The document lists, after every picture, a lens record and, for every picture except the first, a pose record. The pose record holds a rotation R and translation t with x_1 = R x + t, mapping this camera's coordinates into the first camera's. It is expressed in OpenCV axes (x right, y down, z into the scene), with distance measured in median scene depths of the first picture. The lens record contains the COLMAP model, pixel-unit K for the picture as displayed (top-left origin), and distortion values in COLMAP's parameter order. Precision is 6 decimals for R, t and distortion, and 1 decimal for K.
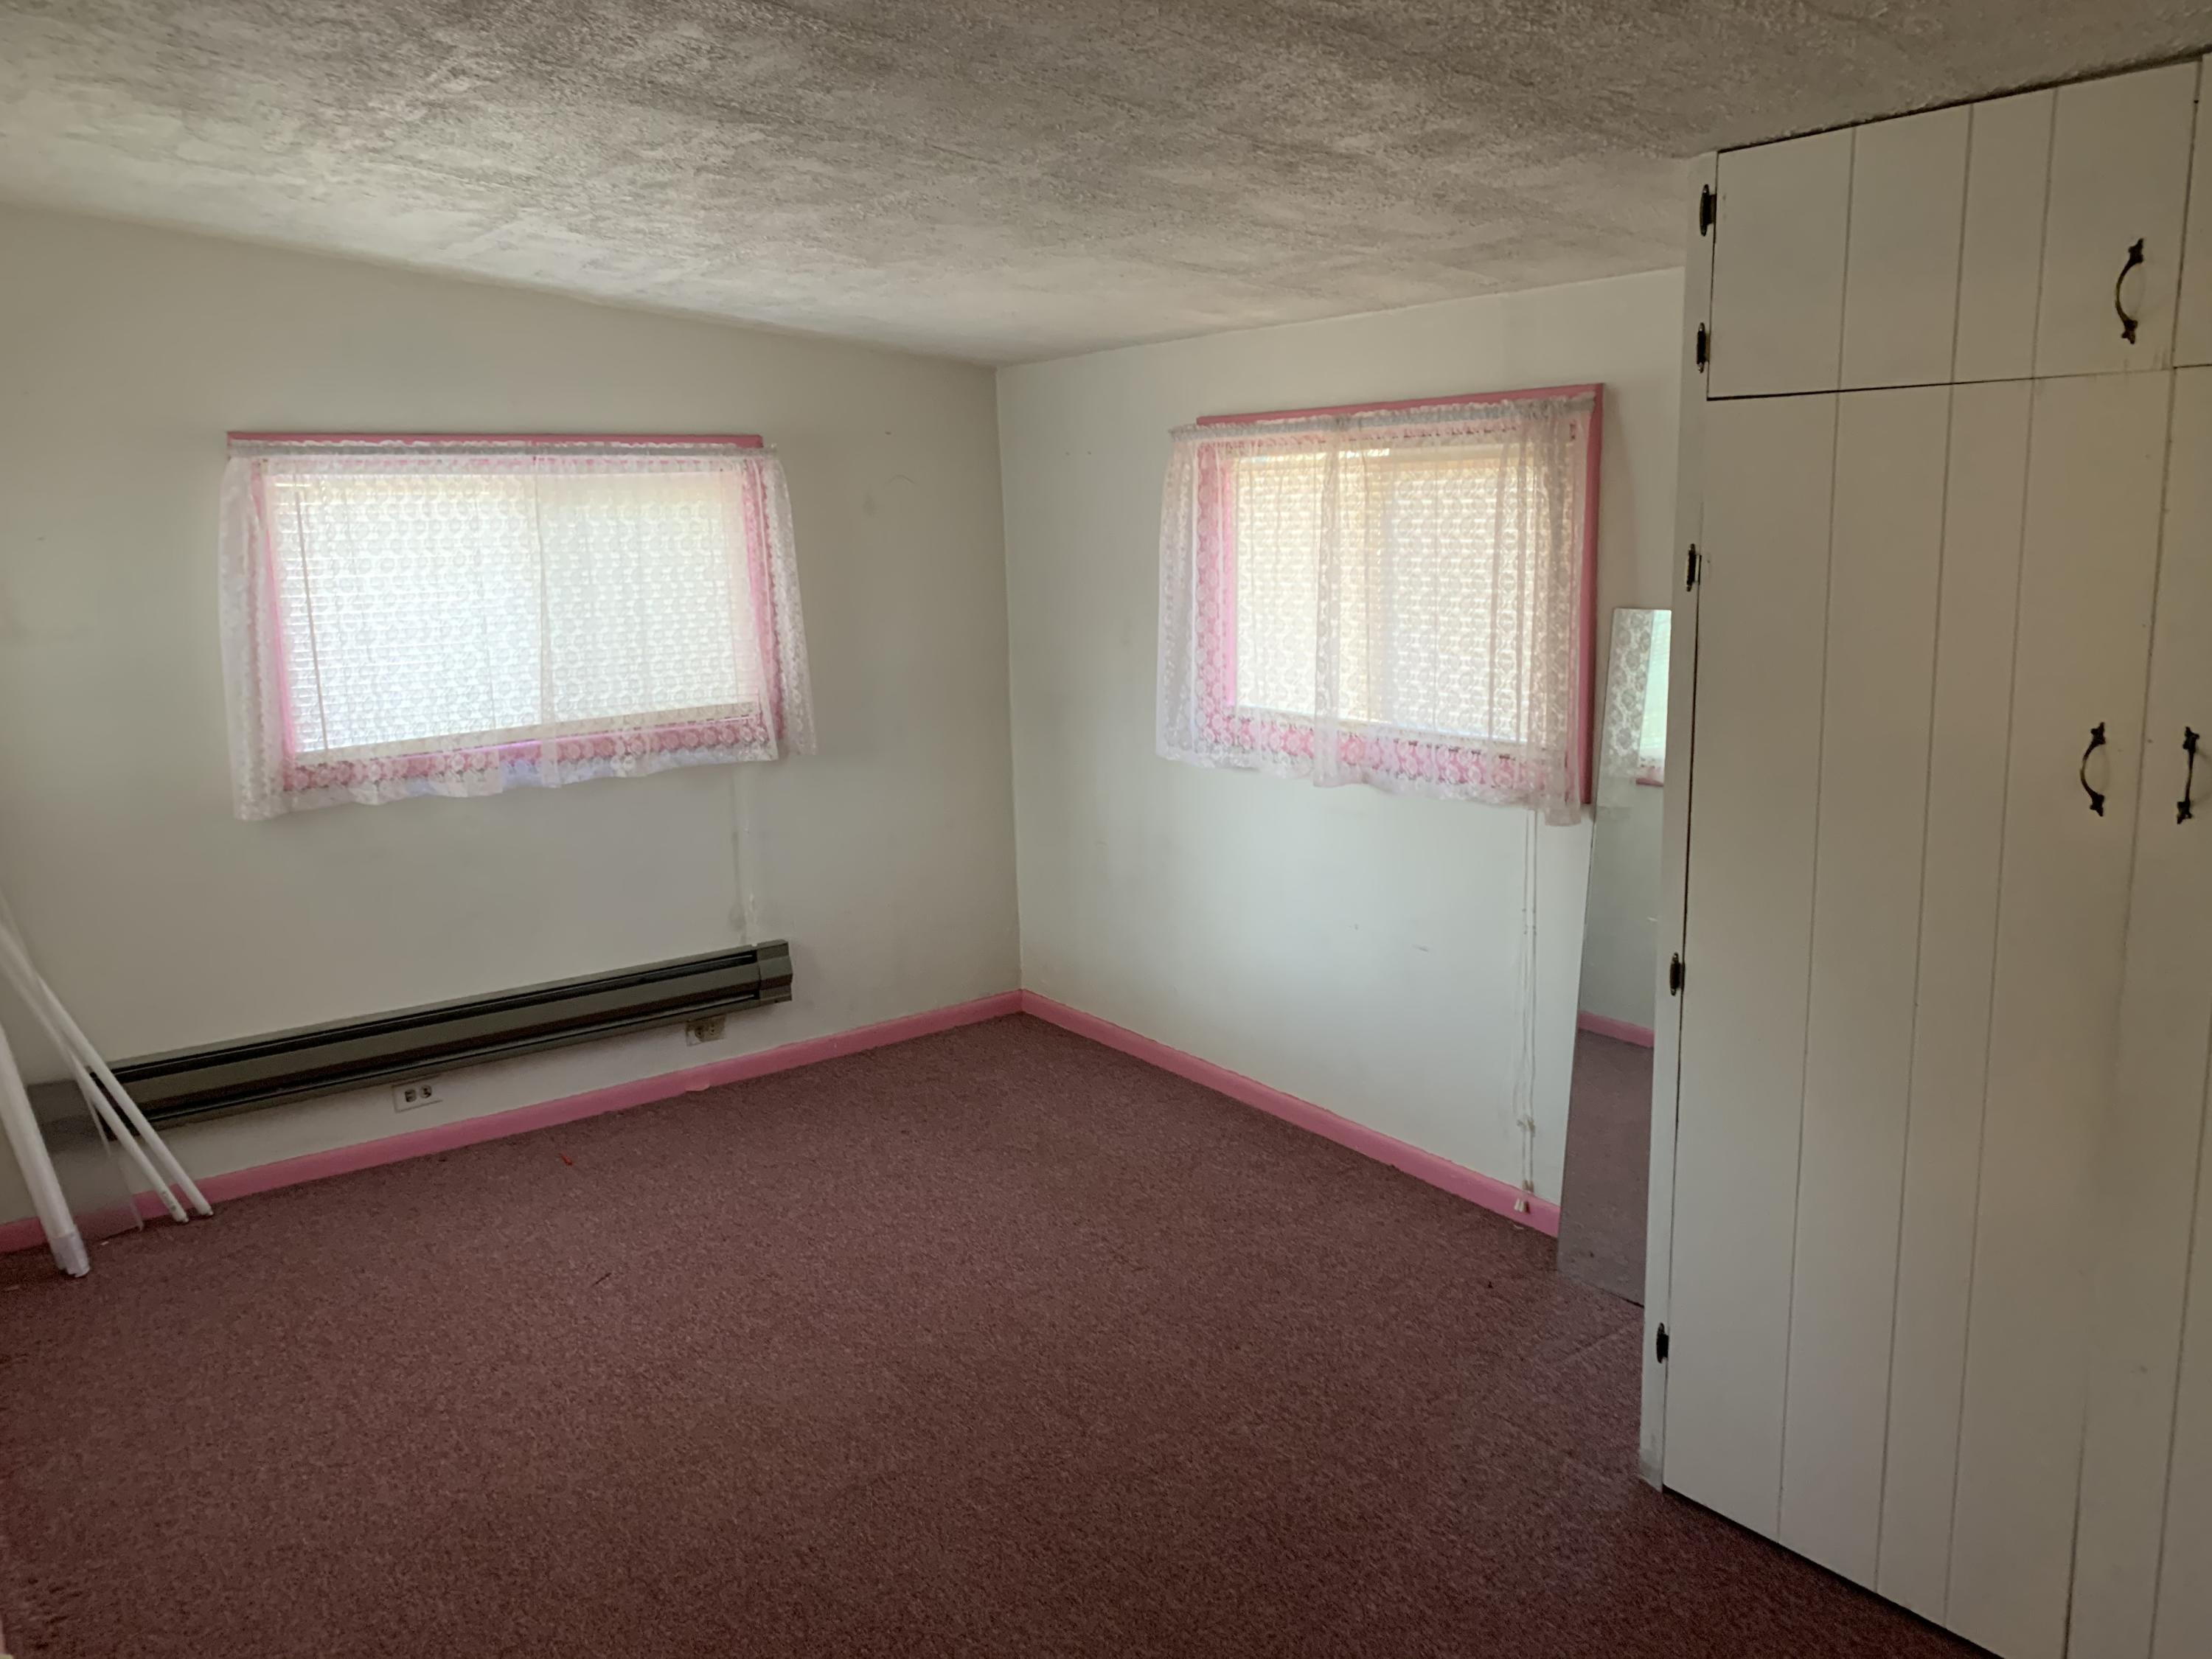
lens RADIAL K [[1653.9, 0, 1106.0], [0, 1653.9, 829.5], [0, 0, 1]] dist [-0.000605, -0.003255]
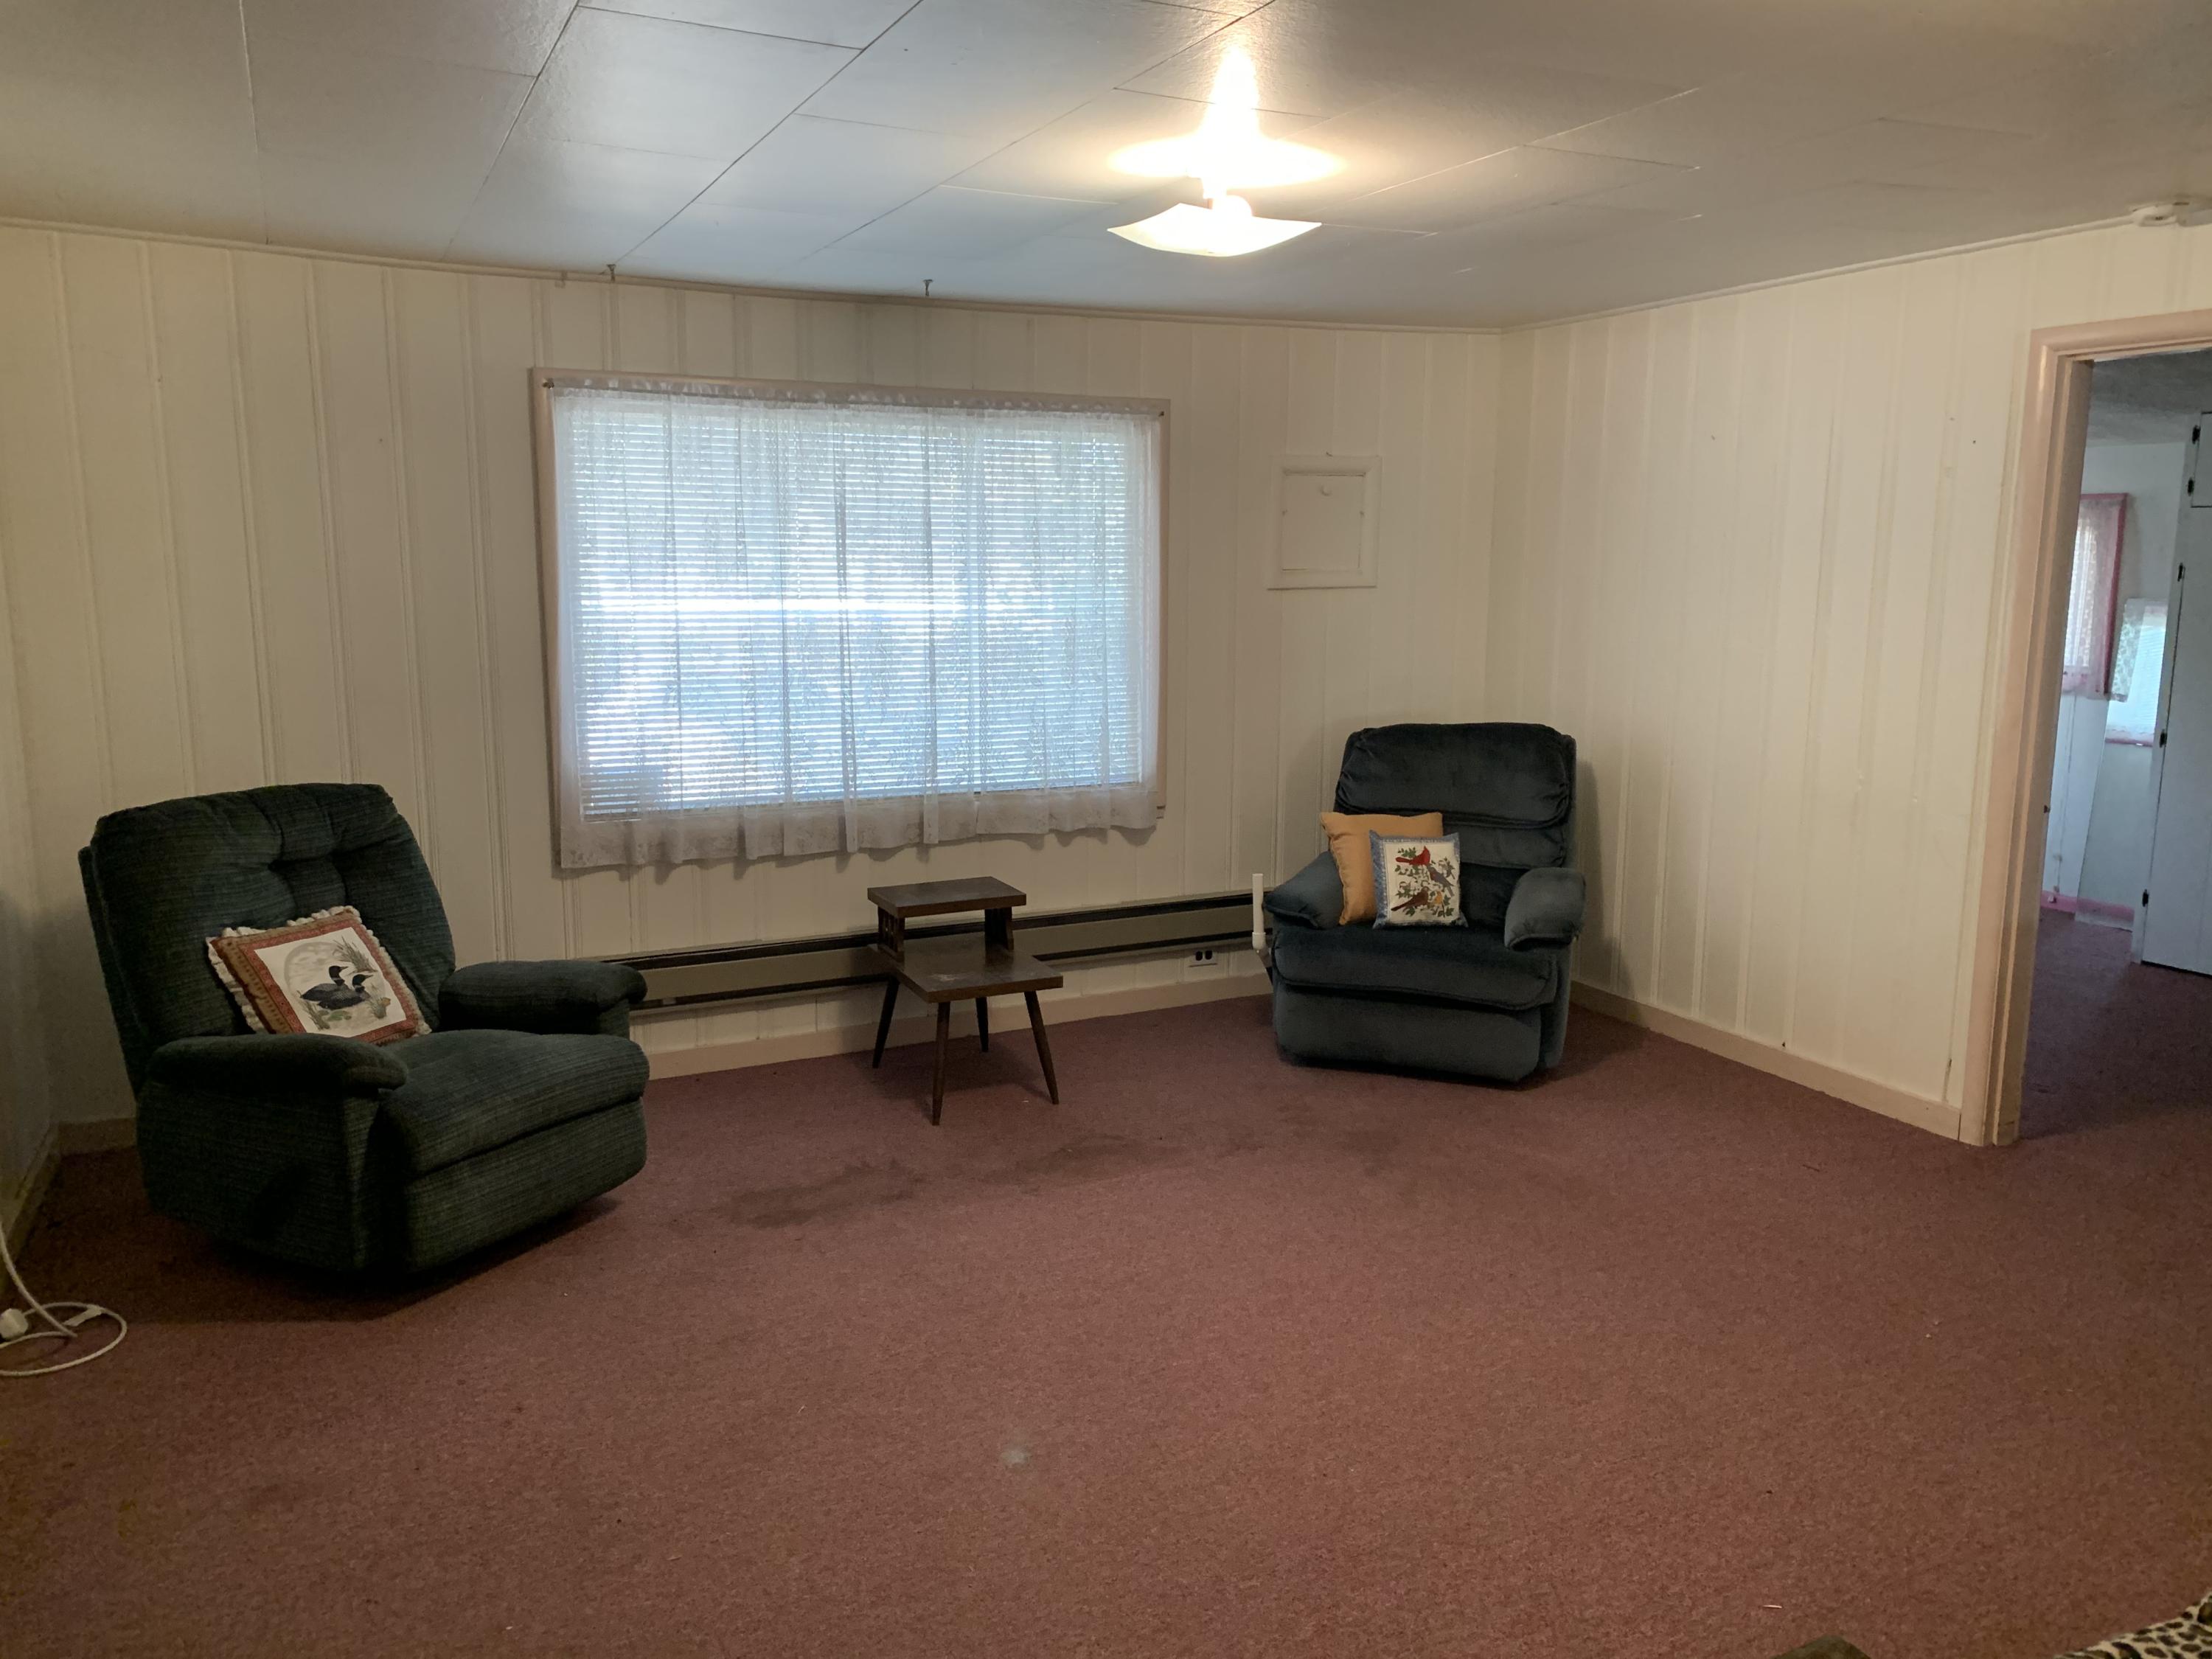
lens RADIAL K [[1653.9, 0, 1106.0], [0, 1653.9, 829.5], [0, 0, 1]] dist [-0.000605, -0.003255]
pose [[0.982629, 0.053670, -0.177649, -0.722959], [-0.056975, 0.998284, -0.013557, 0.331331], [0.176617, 0.023443, 0.984000, -1.615996]]
